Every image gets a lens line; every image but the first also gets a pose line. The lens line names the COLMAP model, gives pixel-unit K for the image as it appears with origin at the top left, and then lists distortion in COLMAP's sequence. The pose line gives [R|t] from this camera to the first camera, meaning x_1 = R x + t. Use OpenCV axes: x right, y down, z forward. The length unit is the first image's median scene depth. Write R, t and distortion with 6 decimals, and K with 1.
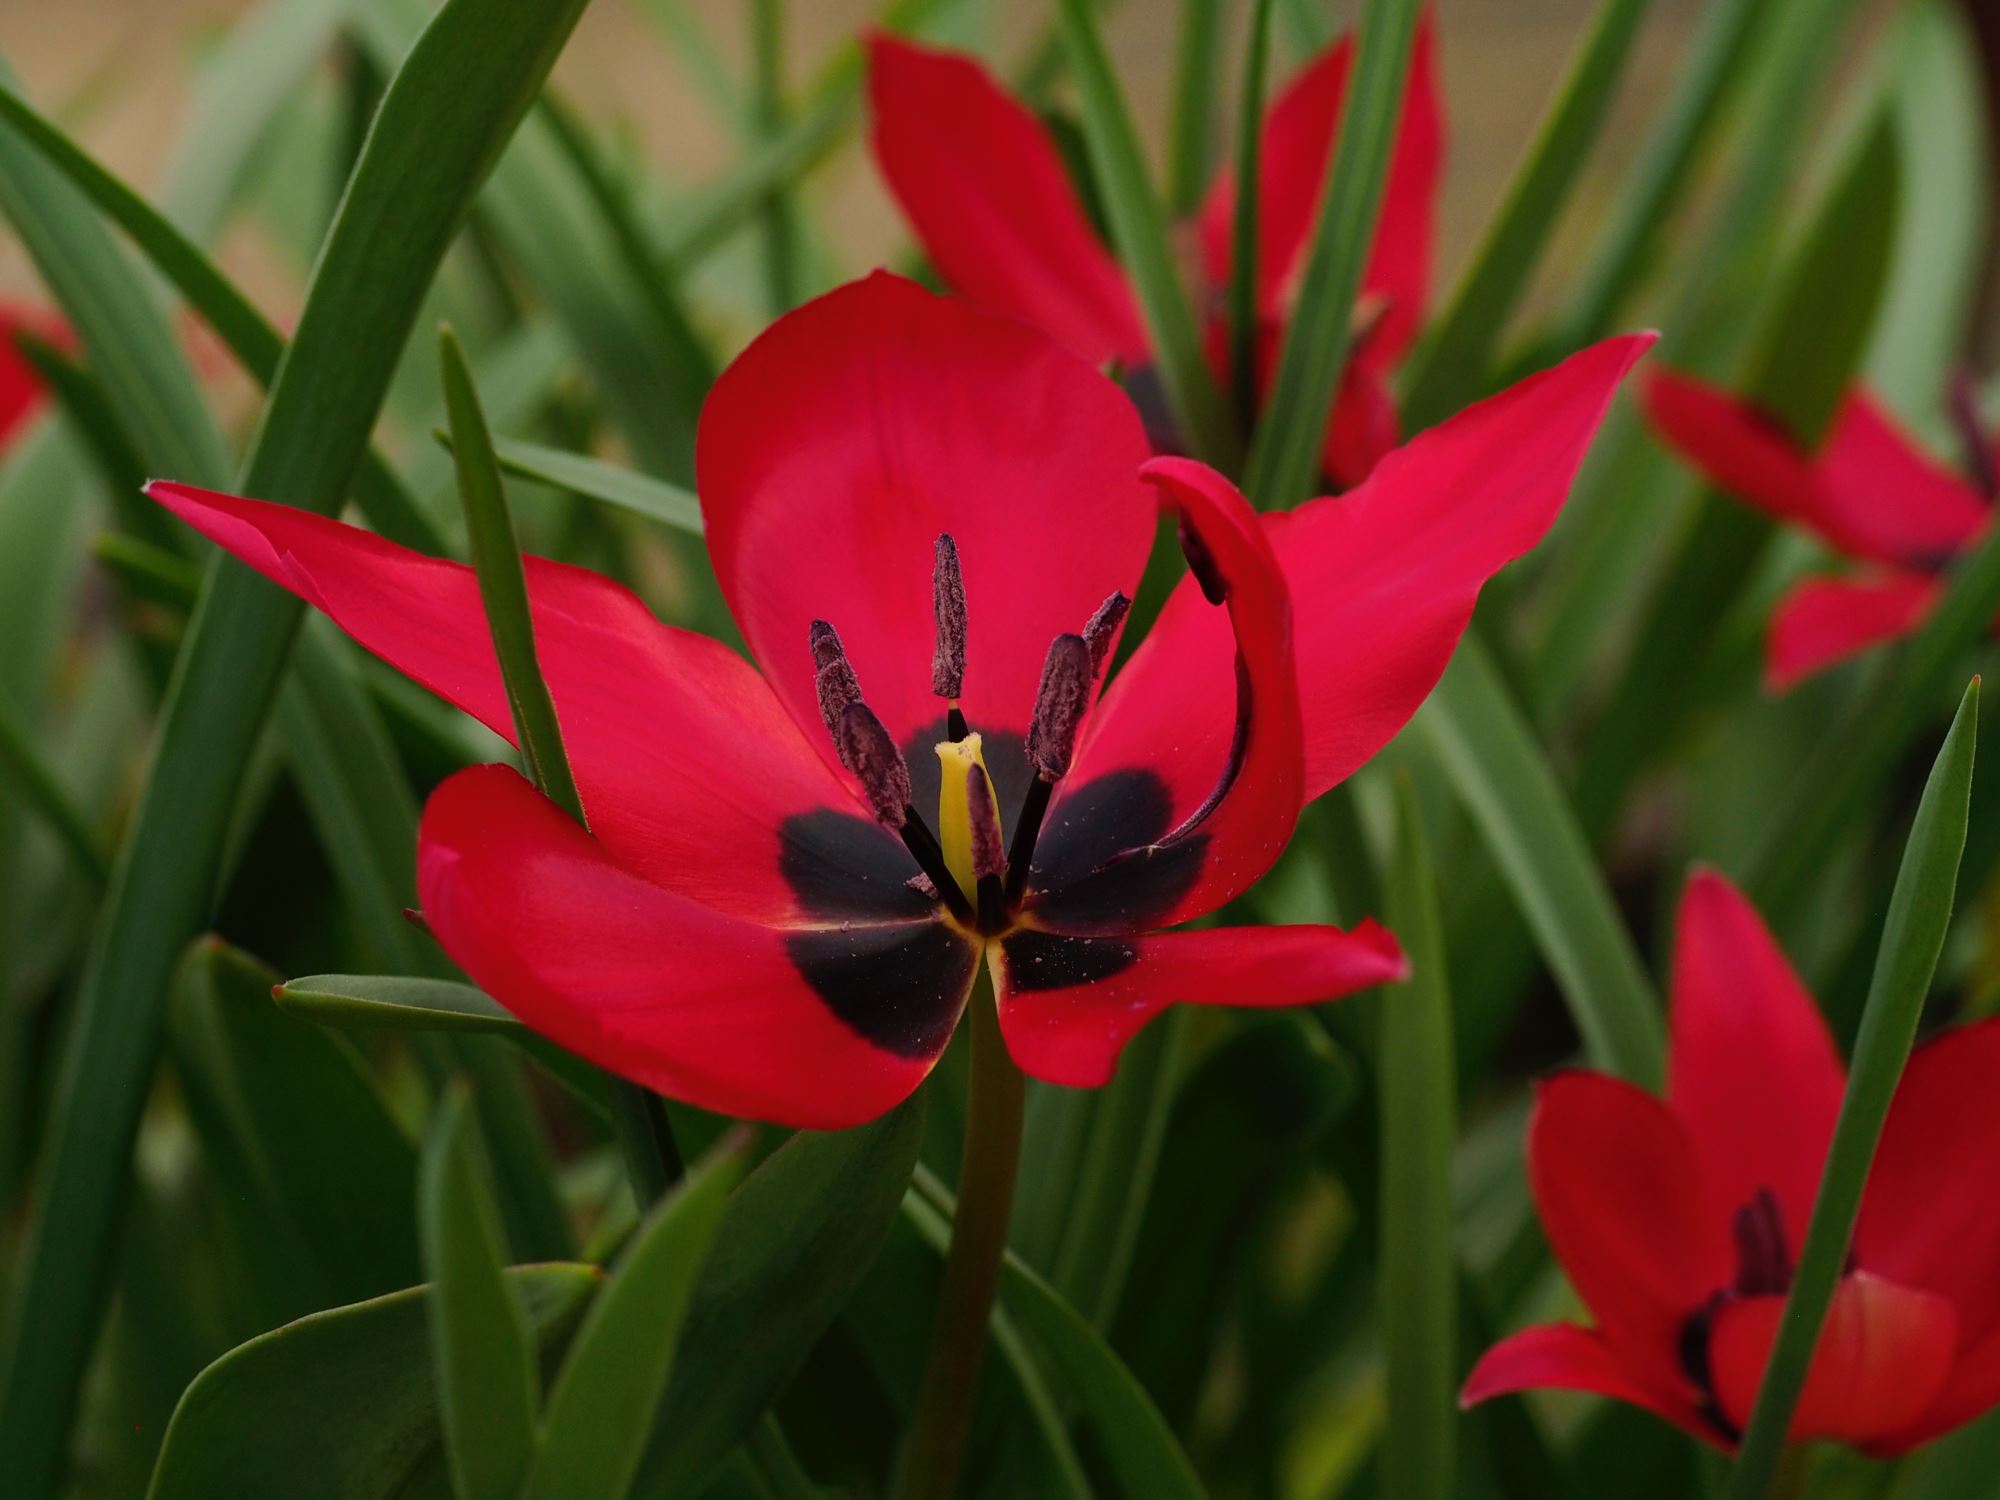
lens RADIAL K [[7199.1, 0, 1000.0], [0, 7199.1, 750.0], [0, 0, 1]] dist [-0.050831, 1.840340]
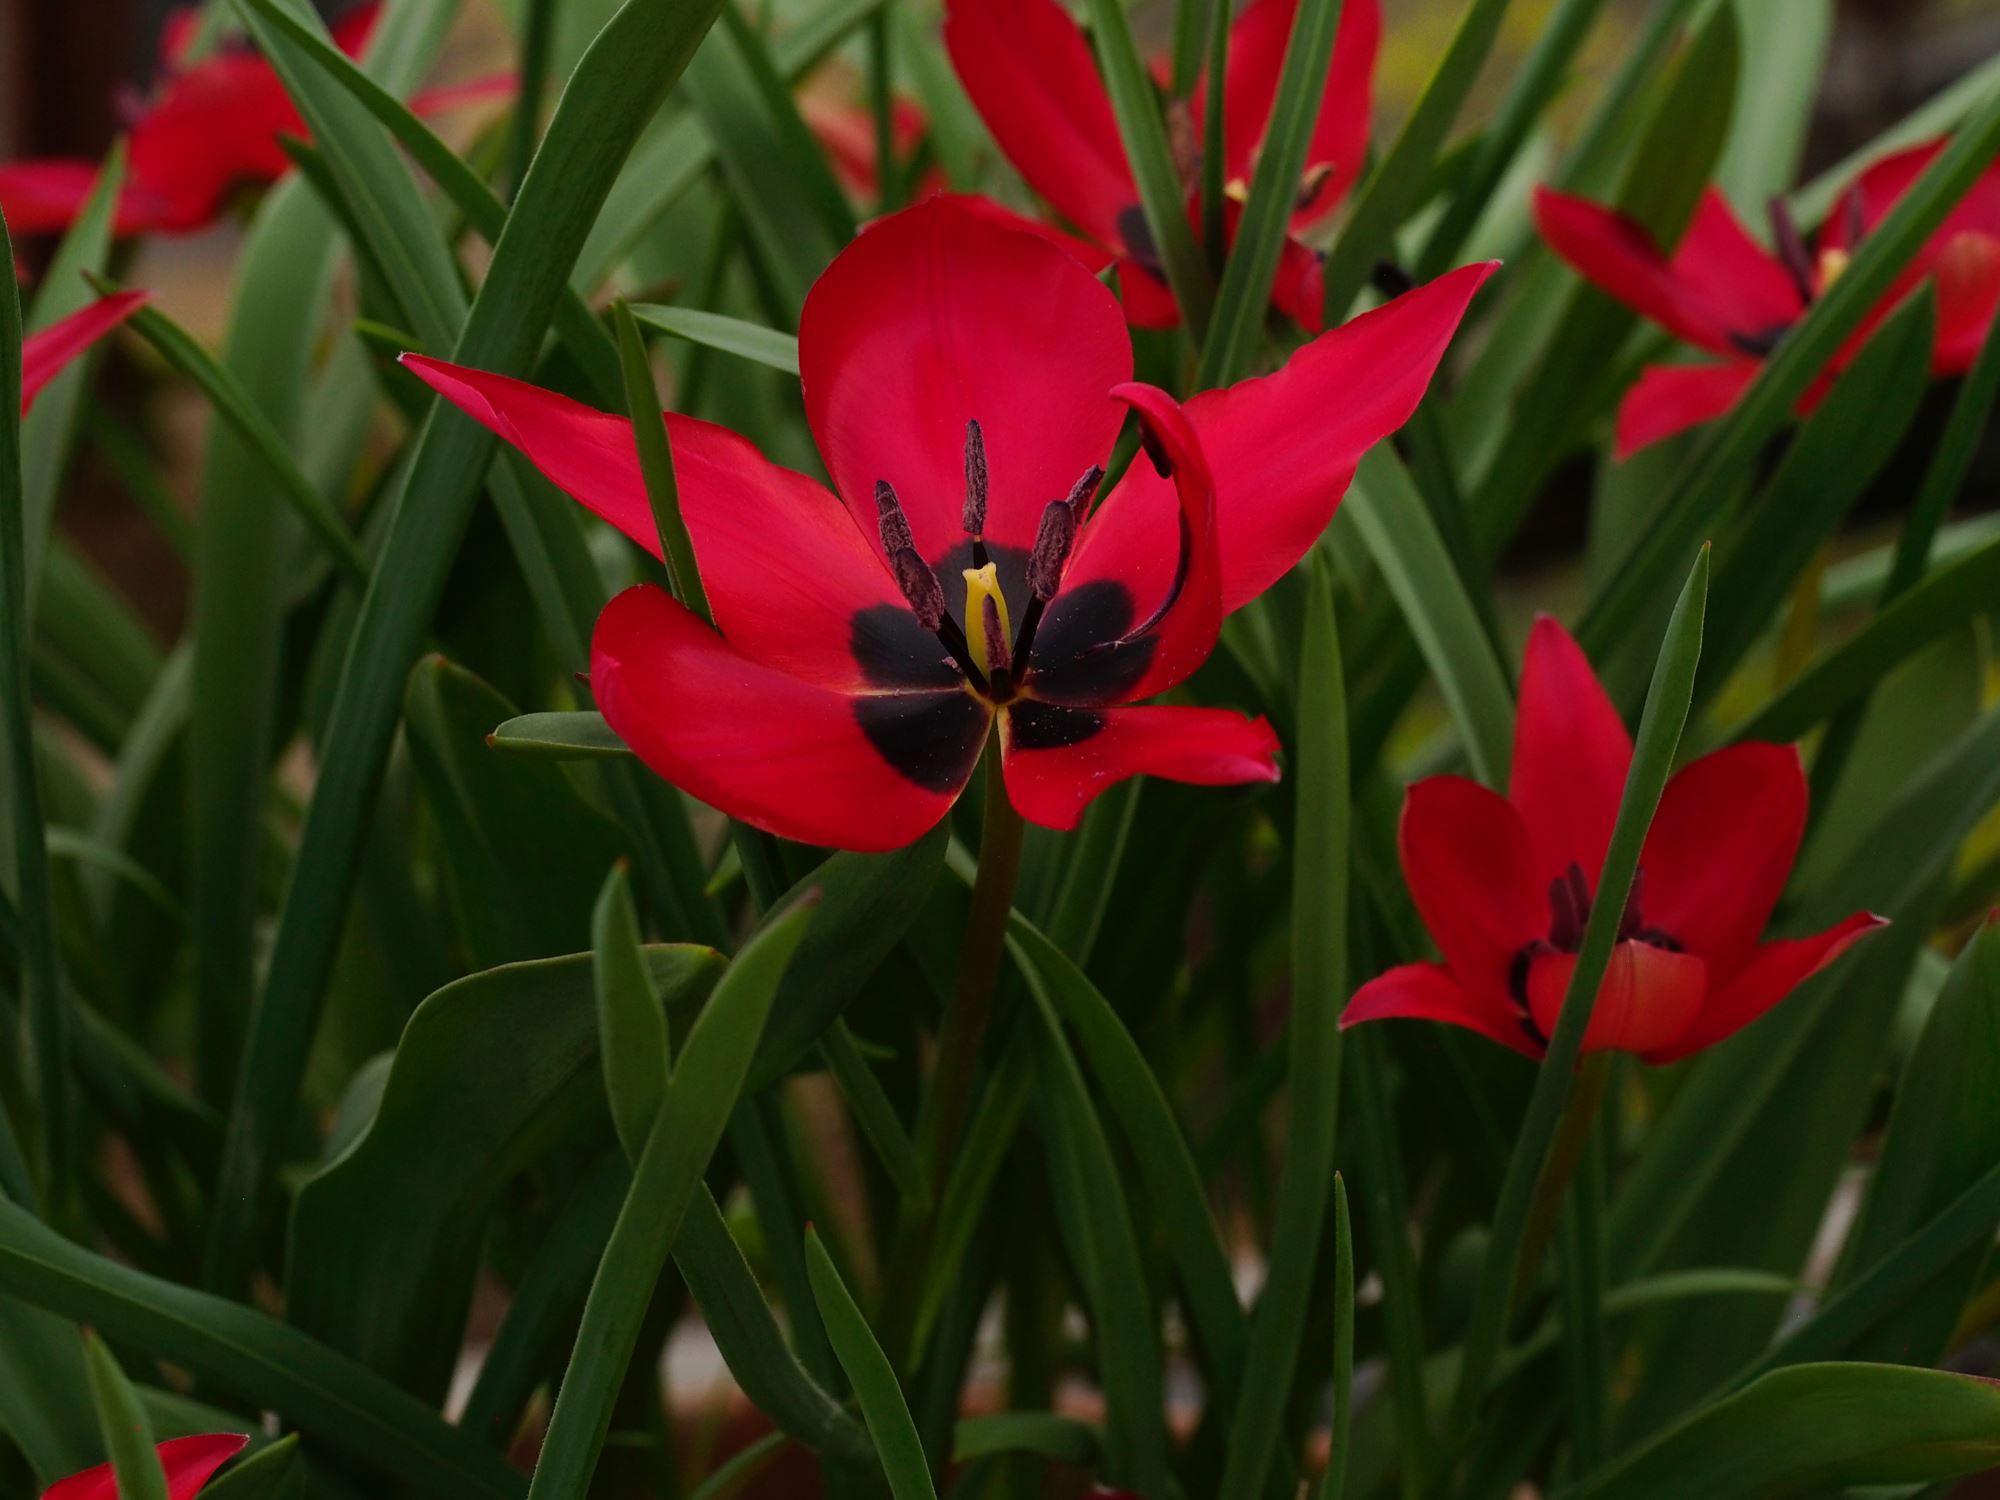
lens RADIAL K [[7199.1, 0, 1000.0], [0, 7199.1, 750.0], [0, 0, 1]] dist [-0.050831, 1.840340]
pose [[0.999546, 0.024450, -0.017616, 0.023514], [-0.022511, 0.994434, 0.102926, -0.109268], [0.020035, -0.102482, 0.994533, -0.391767]]
